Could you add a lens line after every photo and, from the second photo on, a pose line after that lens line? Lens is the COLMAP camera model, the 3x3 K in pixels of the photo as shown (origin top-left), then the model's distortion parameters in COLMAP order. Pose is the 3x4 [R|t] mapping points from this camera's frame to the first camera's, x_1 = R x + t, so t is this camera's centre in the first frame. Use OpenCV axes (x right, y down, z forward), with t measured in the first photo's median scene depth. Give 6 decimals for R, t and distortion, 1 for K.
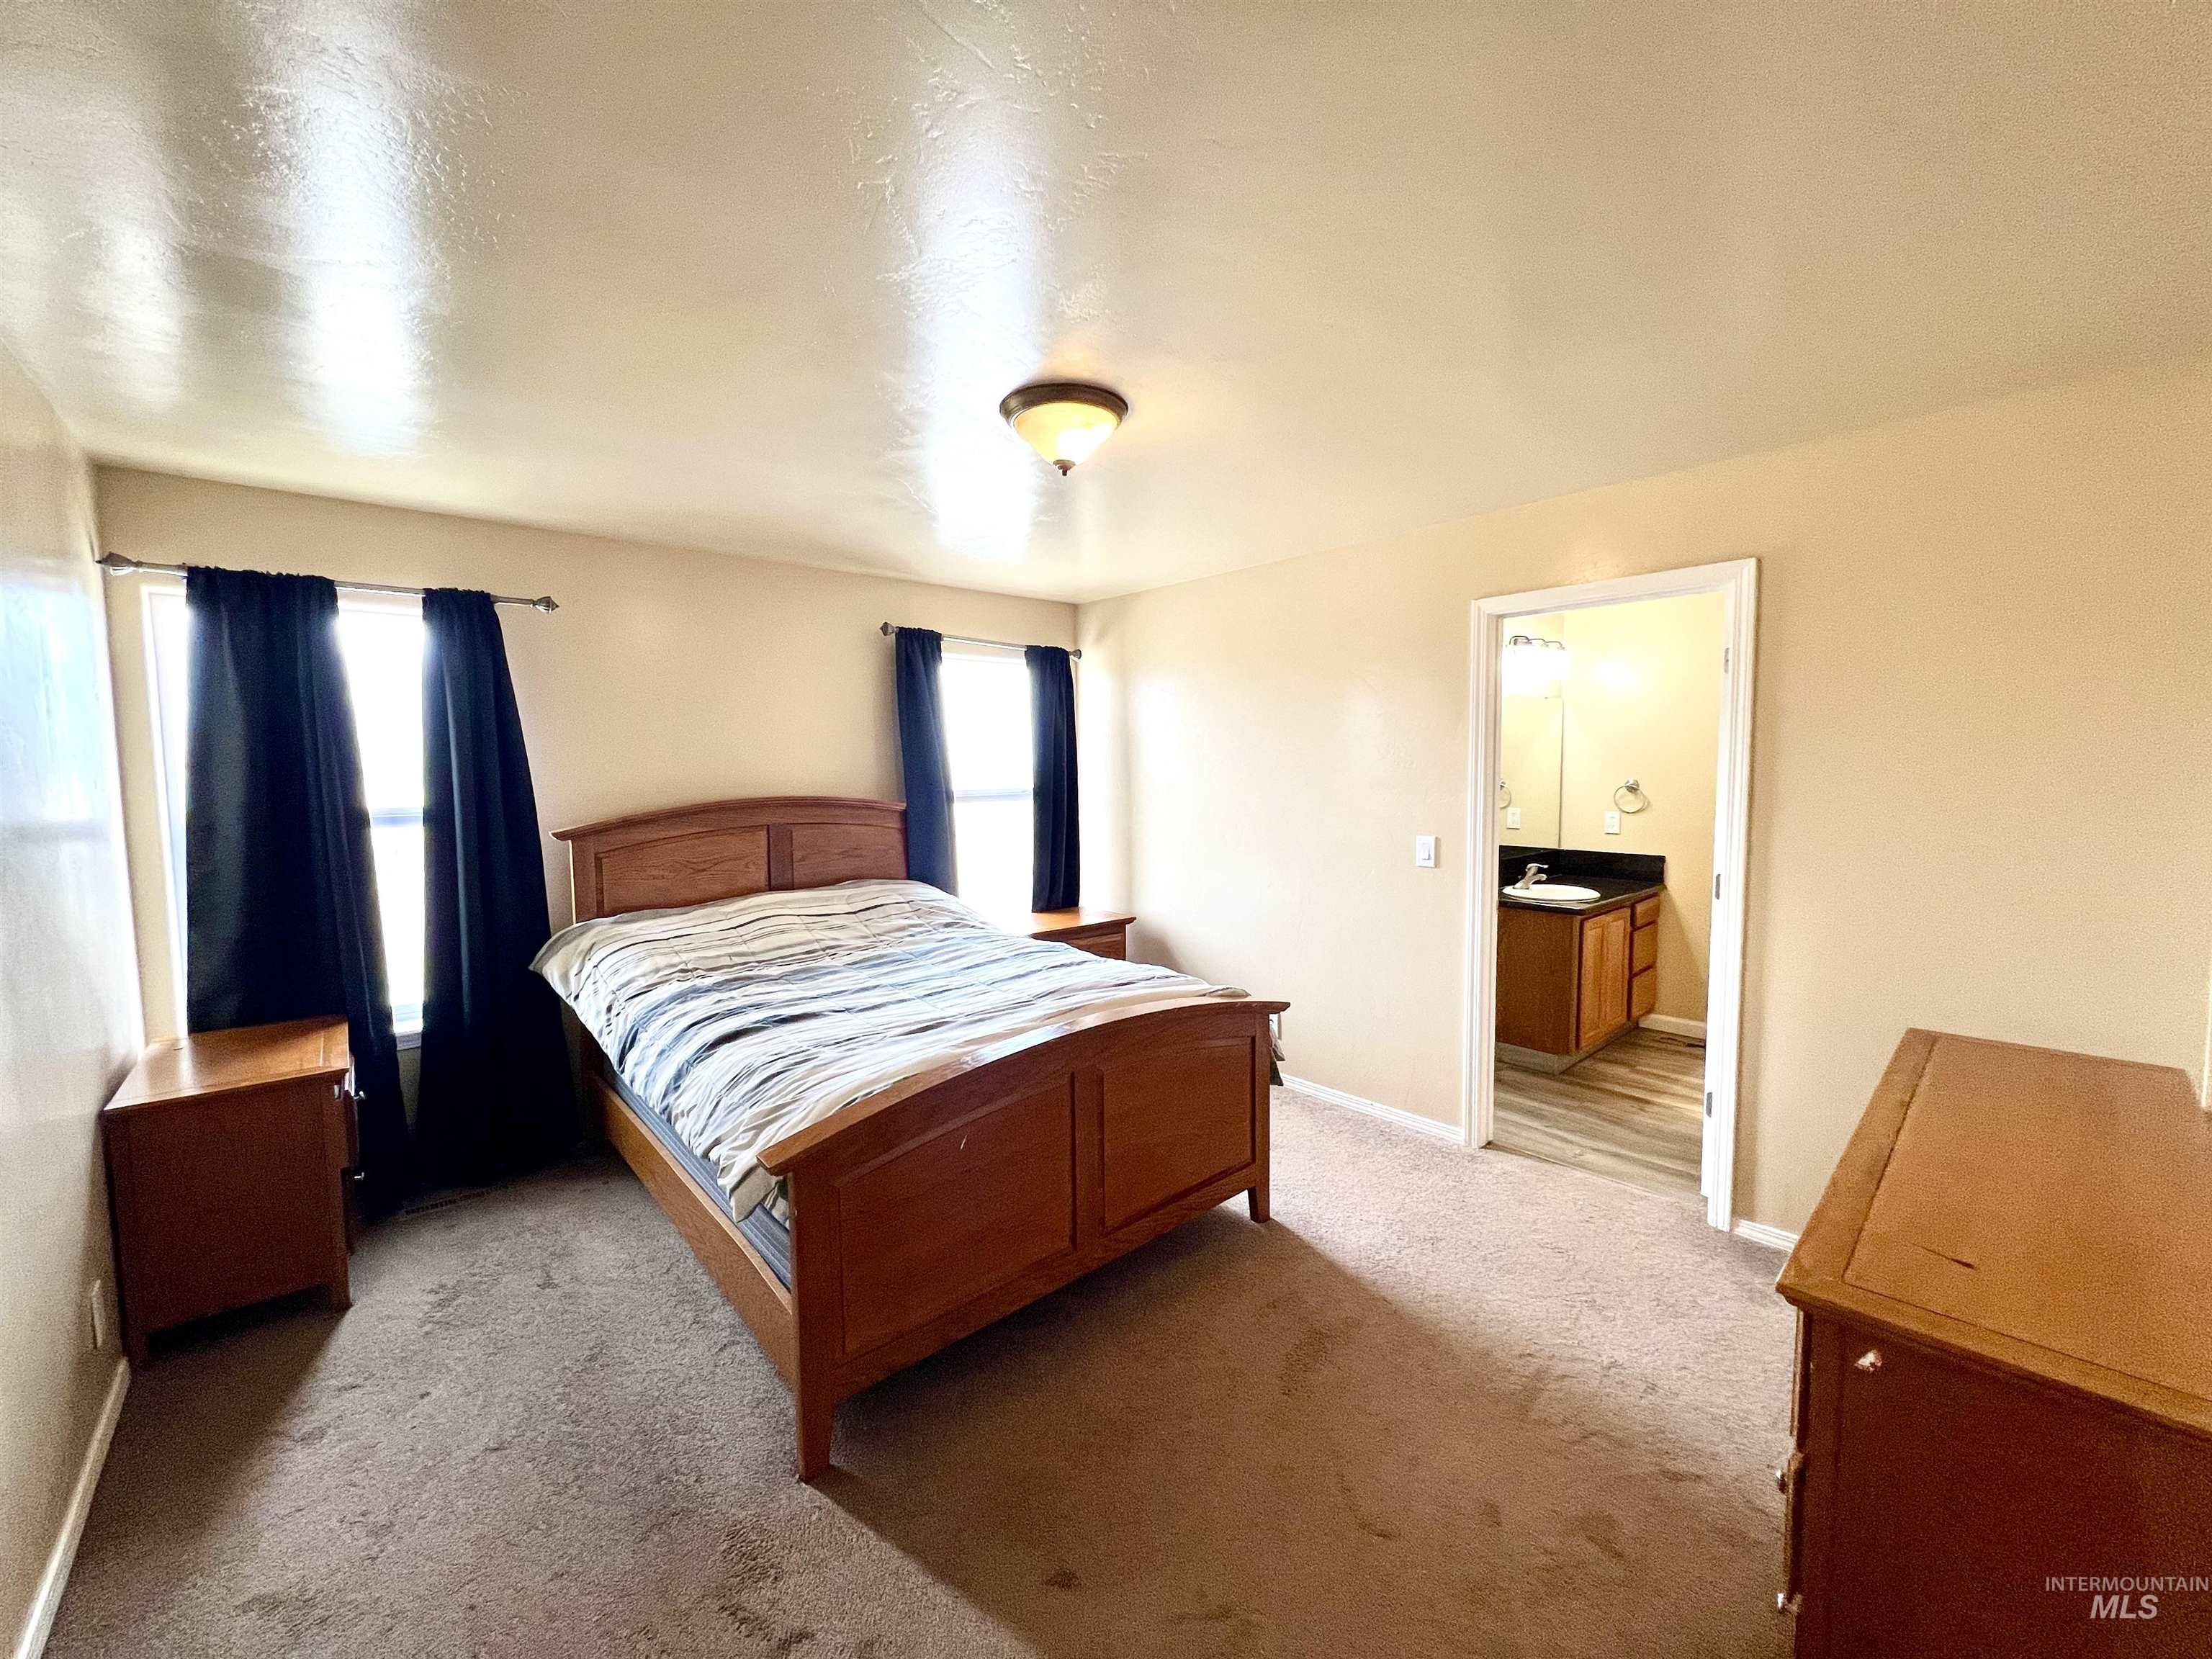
lens RADIAL K [[882.6, 0, 1116.8], [0, 882.6, 828.7], [0, 0, 1]] dist [-0.001317, 0.000470]
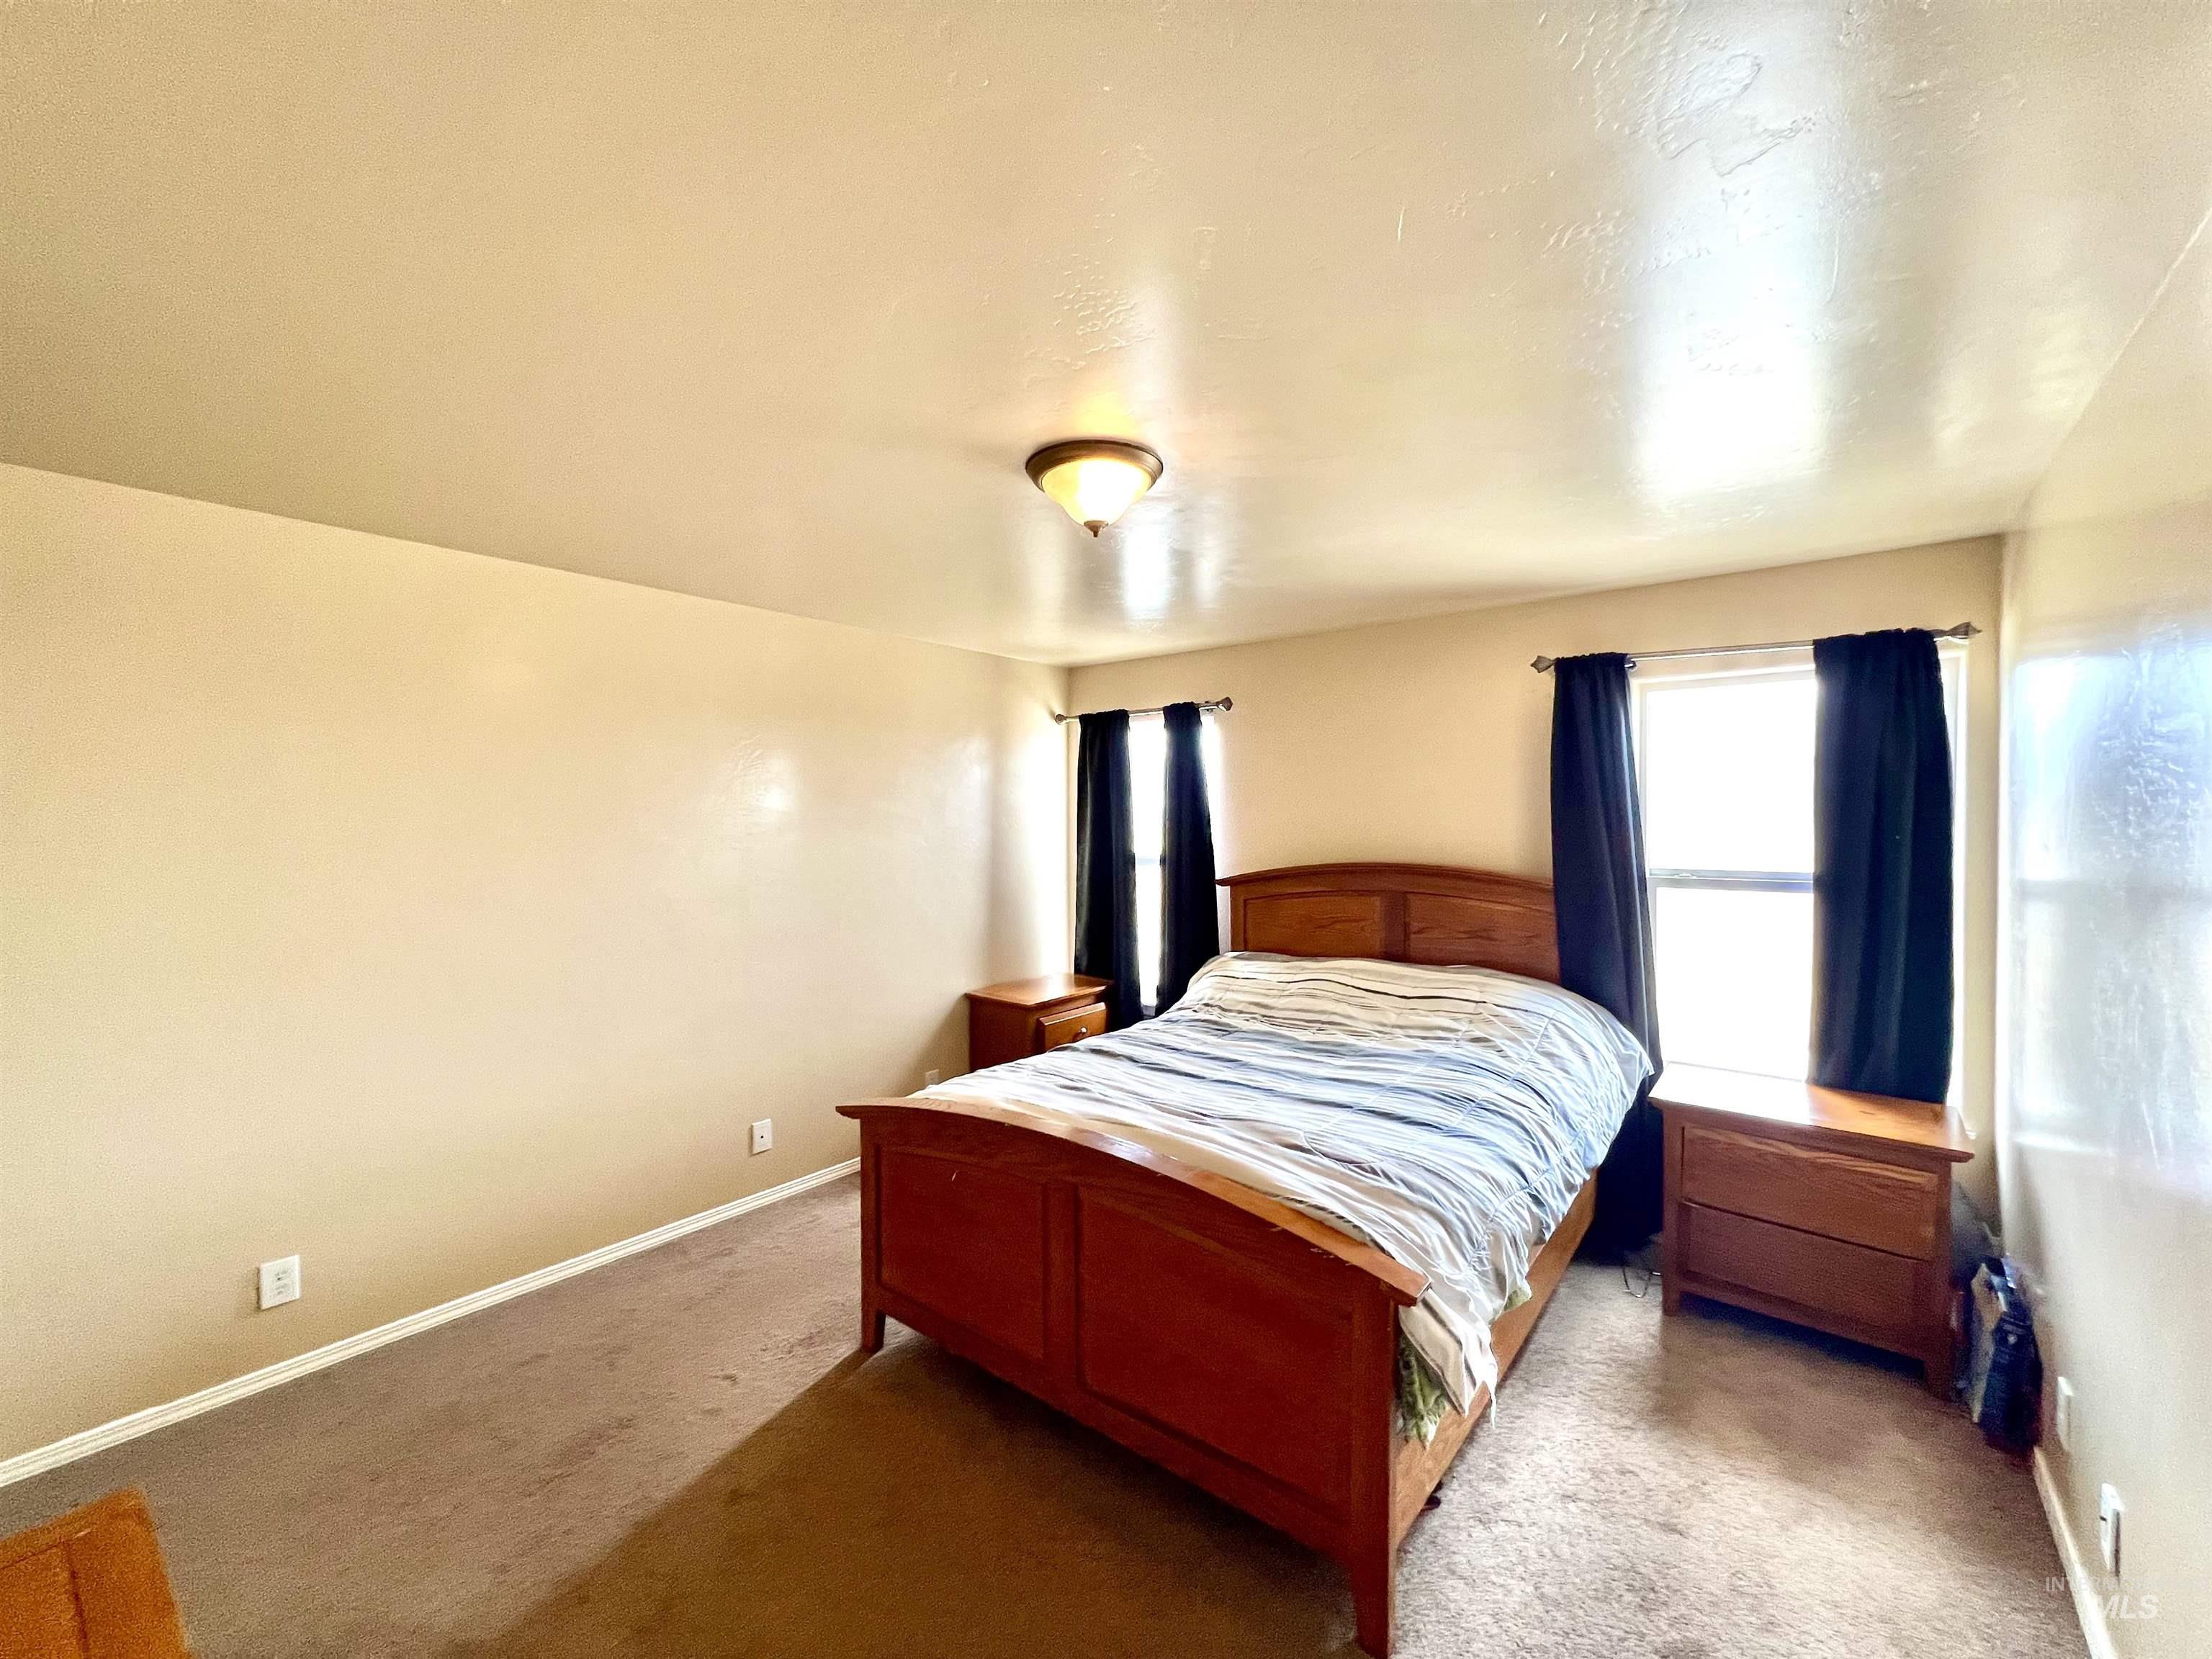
lens RADIAL K [[882.6, 0, 1103.3], [0, 882.6, 835.7], [0, 0, 1]] dist [-0.001317, 0.000470]
pose [[0.165815, 0.032690, -0.985615, 0.443365], [-0.072955, 0.997118, 0.020798, -0.053750], [0.983455, 0.068457, 0.167722, 0.451318]]
